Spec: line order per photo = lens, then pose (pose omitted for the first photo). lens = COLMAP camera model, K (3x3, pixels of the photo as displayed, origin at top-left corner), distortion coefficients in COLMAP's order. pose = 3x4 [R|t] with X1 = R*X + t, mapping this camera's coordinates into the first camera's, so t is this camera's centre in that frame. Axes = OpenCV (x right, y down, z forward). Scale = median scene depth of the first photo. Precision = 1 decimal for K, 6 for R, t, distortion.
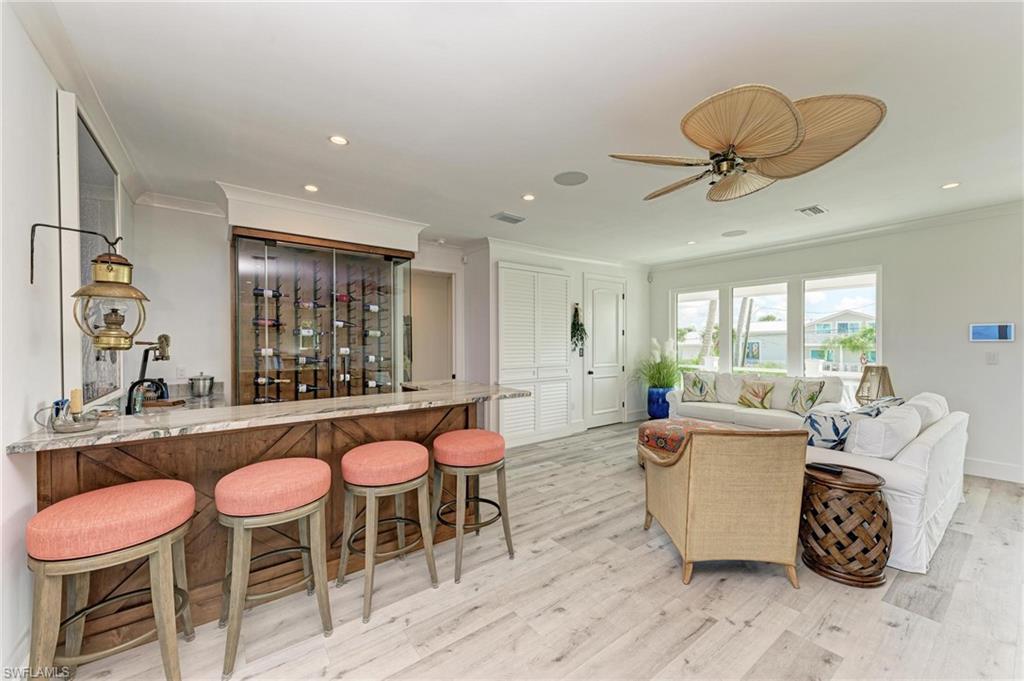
lens RADIAL K [[393.2, 0, 513.6], [0, 393.2, 344.9], [0, 0, 1]] dist [0.019936, -0.005683]
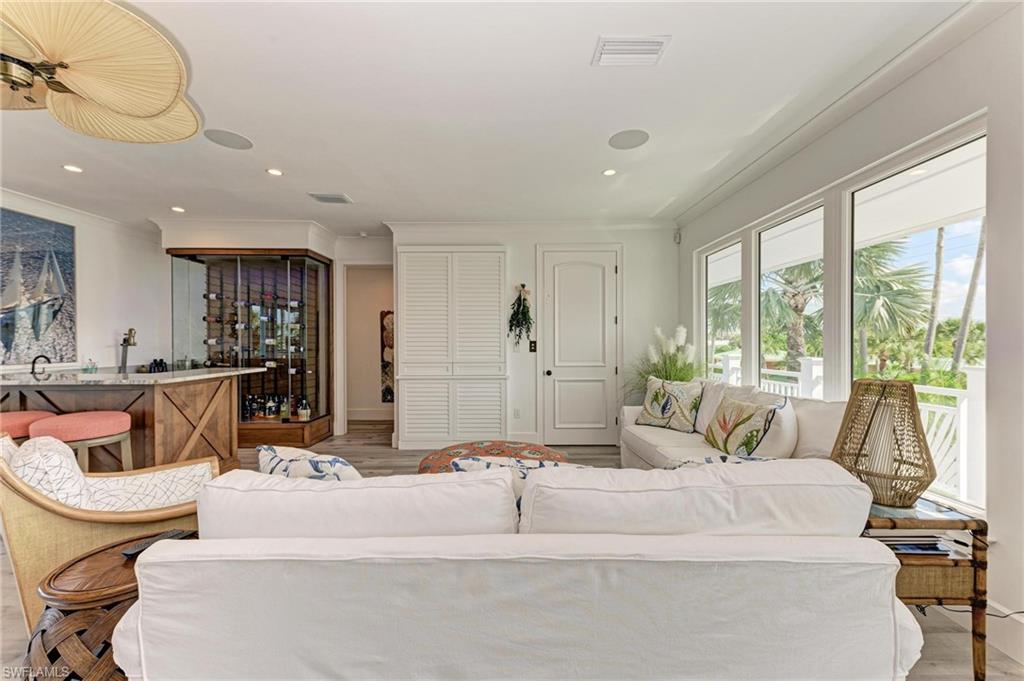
lens RADIAL K [[393.2, 0, 513.6], [0, 393.2, 344.9], [0, 0, 1]] dist [0.019936, -0.005683]
pose [[0.804025, 0.004338, -0.594580, 0.831259], [-0.003209, 0.999990, 0.002956, 0.018611], [0.594587, -0.000468, 0.804031, 0.471804]]
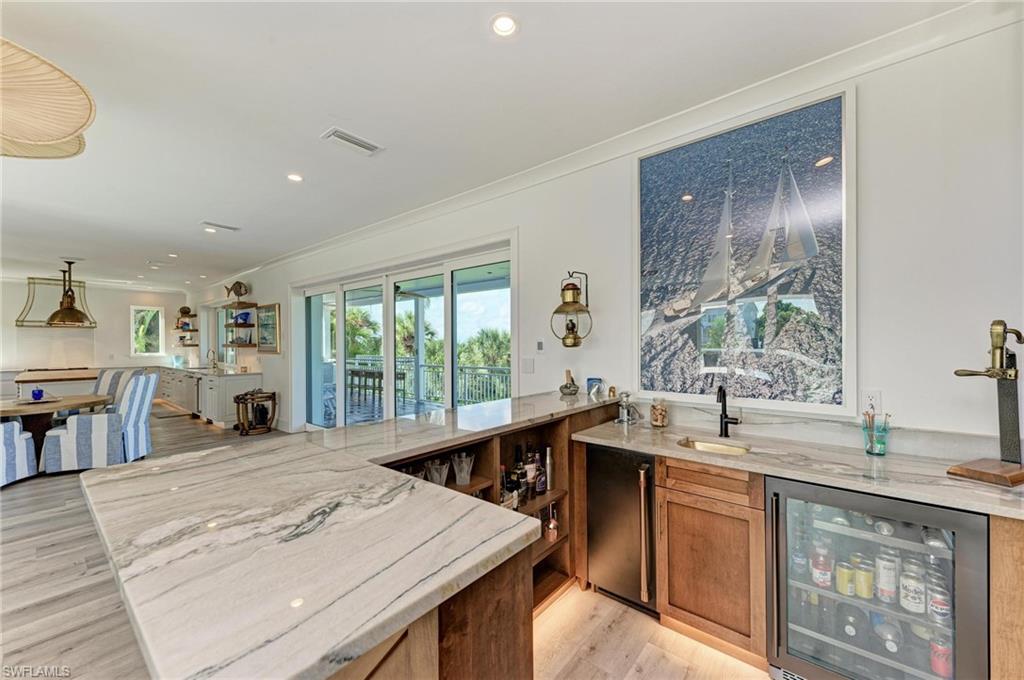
lens RADIAL K [[393.2, 0, 513.6], [0, 393.2, 344.4], [0, 0, 1]] dist [0.019936, -0.005683]
pose [[-0.971285, 0.007133, -0.237813, -0.173516], [0.005481, 0.999956, 0.007604, -0.004132], [0.237857, 0.006082, -0.971281, 0.947214]]
